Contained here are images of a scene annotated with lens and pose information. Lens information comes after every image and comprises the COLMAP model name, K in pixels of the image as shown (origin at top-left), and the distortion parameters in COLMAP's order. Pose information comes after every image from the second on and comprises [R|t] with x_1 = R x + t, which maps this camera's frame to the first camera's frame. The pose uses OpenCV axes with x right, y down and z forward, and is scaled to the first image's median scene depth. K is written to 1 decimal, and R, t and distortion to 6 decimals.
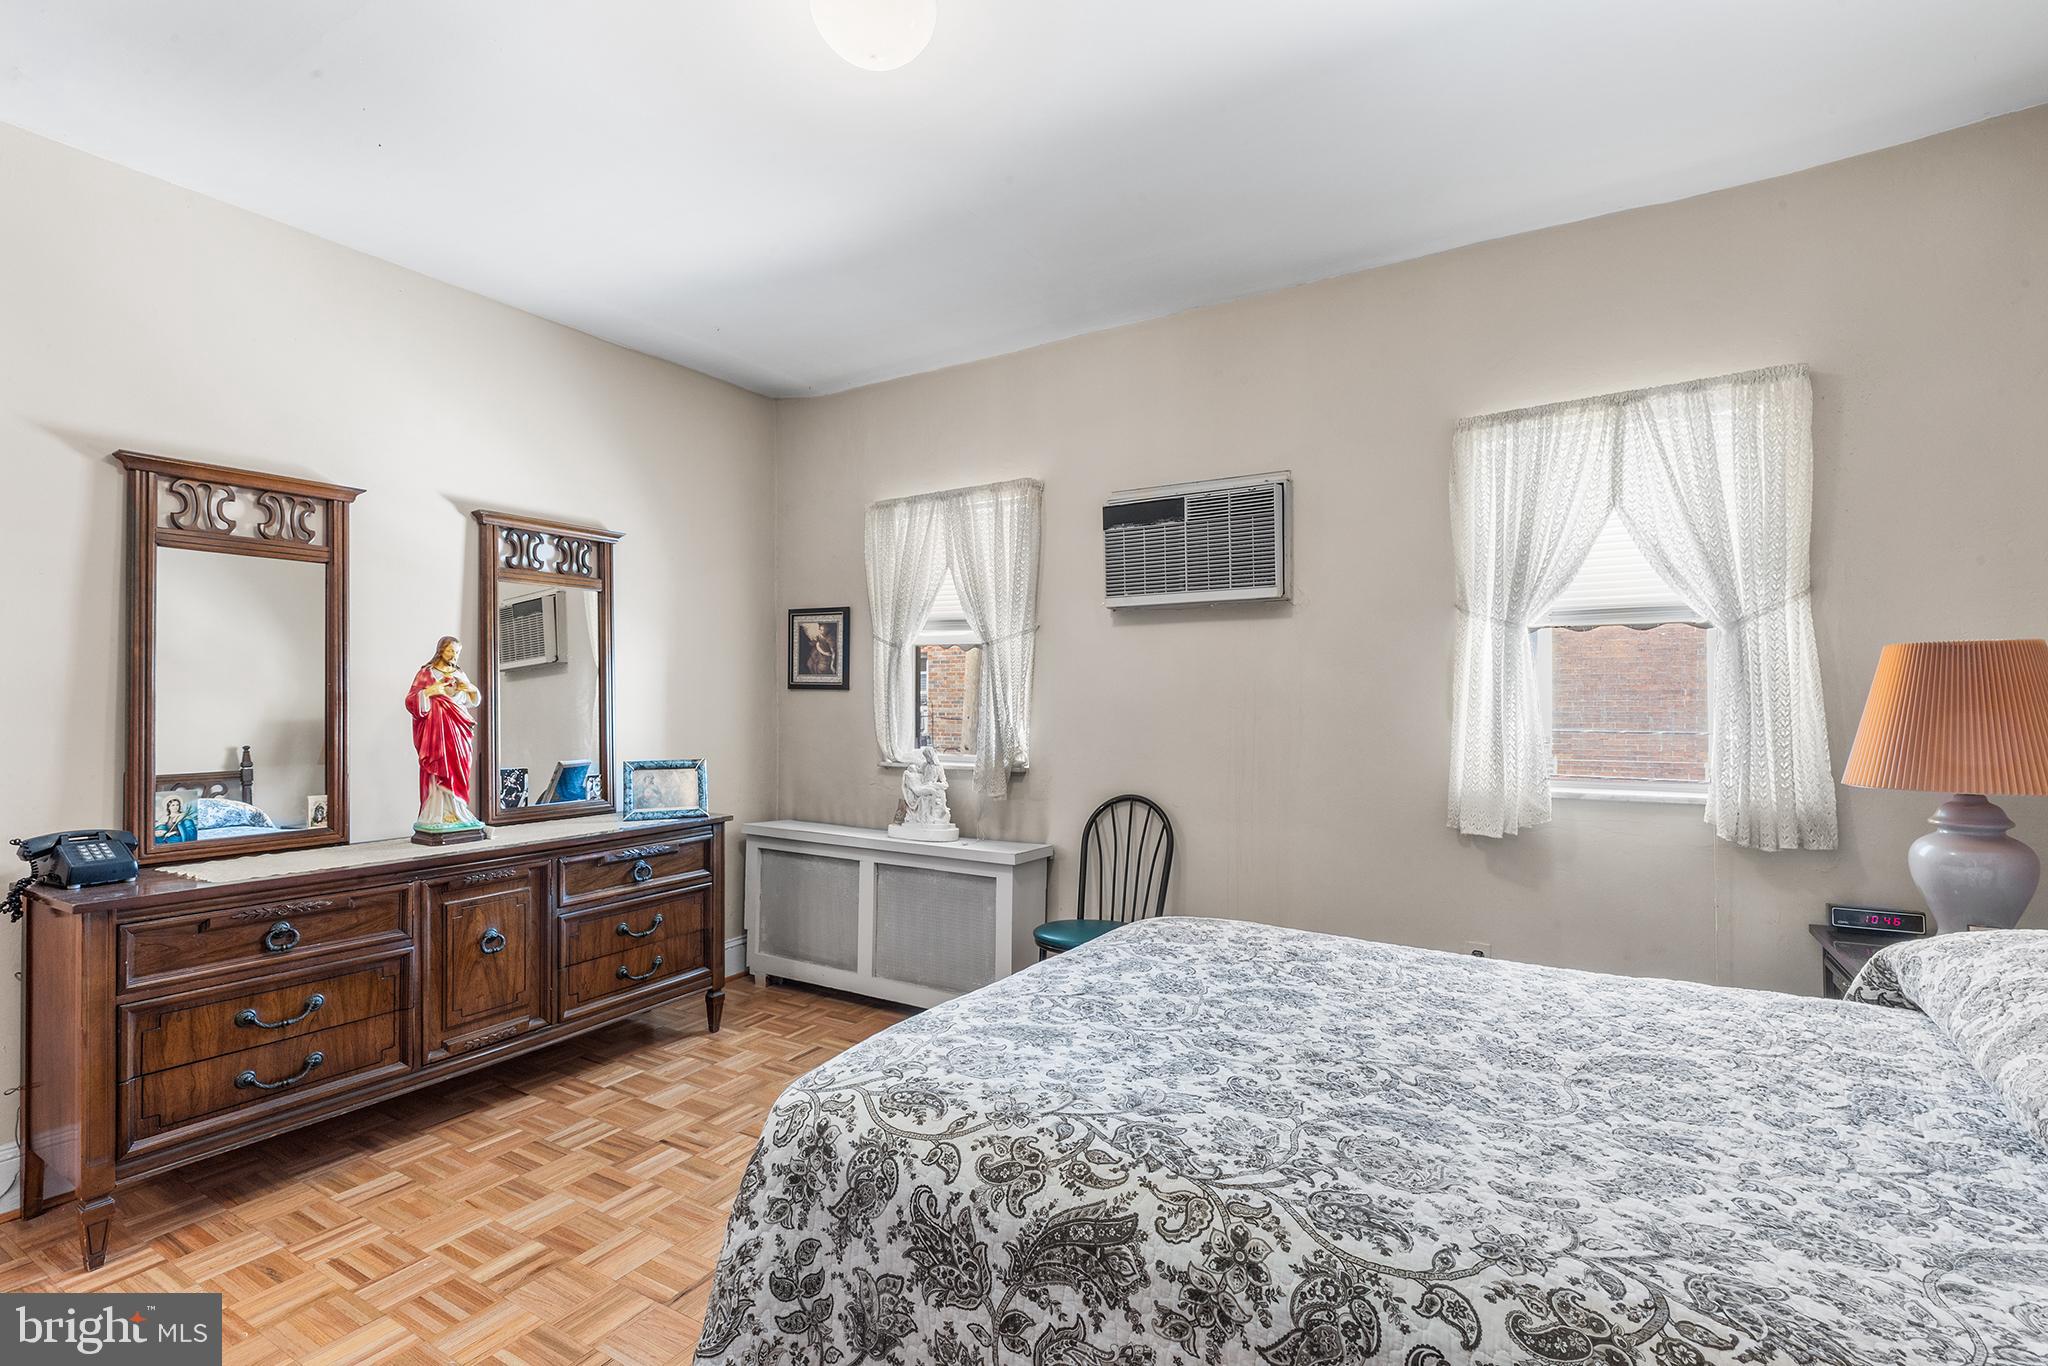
lens RADIAL K [[932.1, 0, 1032.3], [0, 932.1, 696.5], [0, 0, 1]] dist [0.003940, -0.001268]
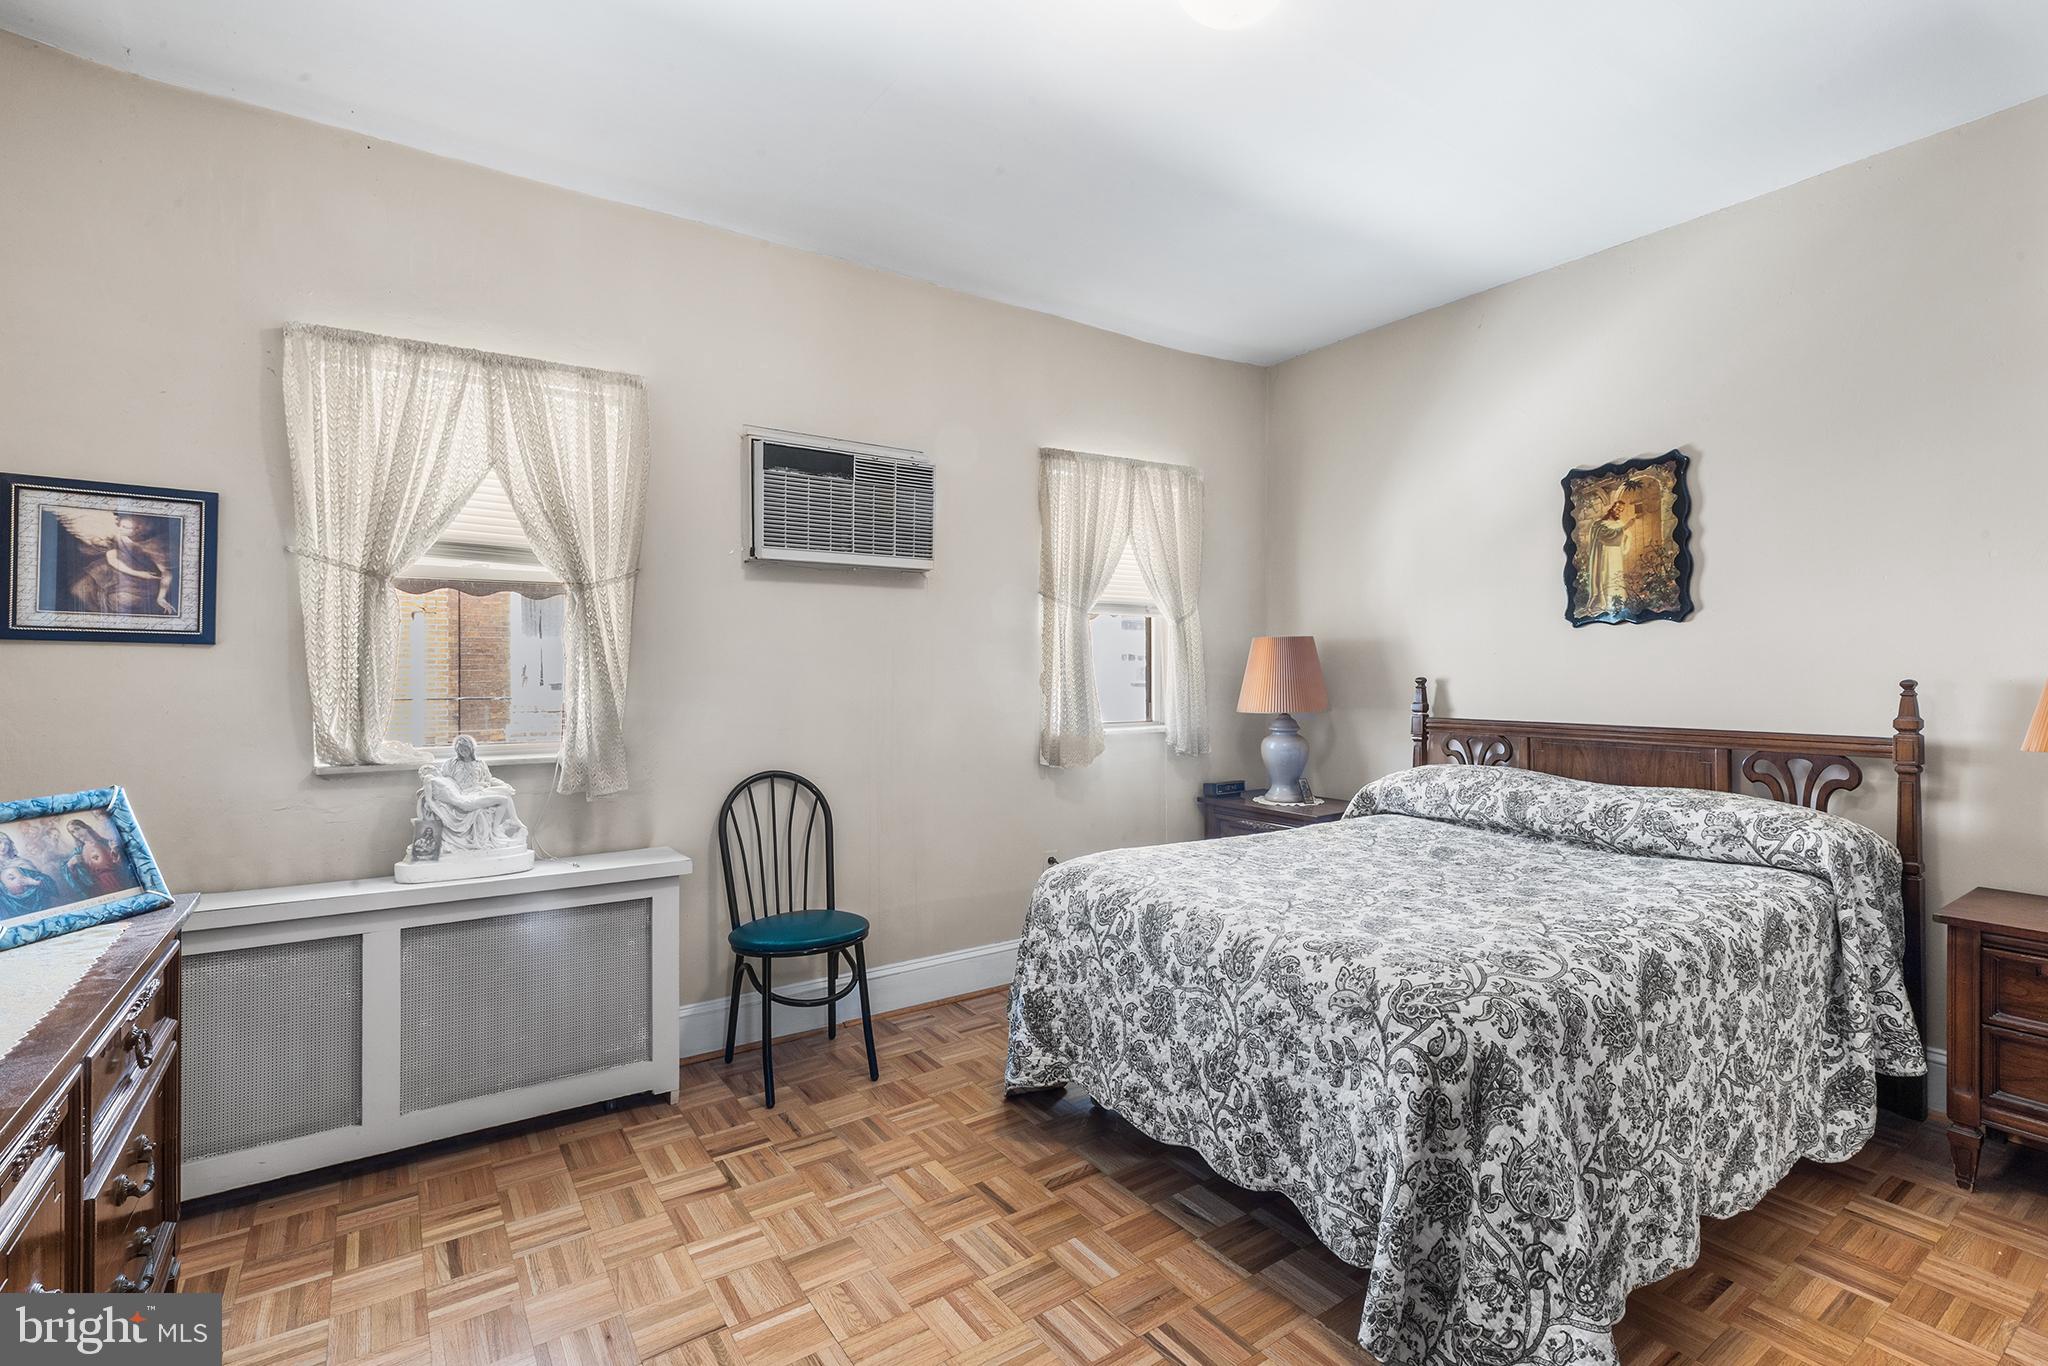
lens RADIAL K [[932.1, 0, 1031.4], [0, 932.1, 678.2], [0, 0, 1]] dist [0.003940, -0.001268]
pose [[0.415832, -0.007155, 0.909413, -0.606512], [-0.003459, 0.999949, 0.009449, 0.007140], [-0.909435, -0.007075, 0.415787, 0.404731]]
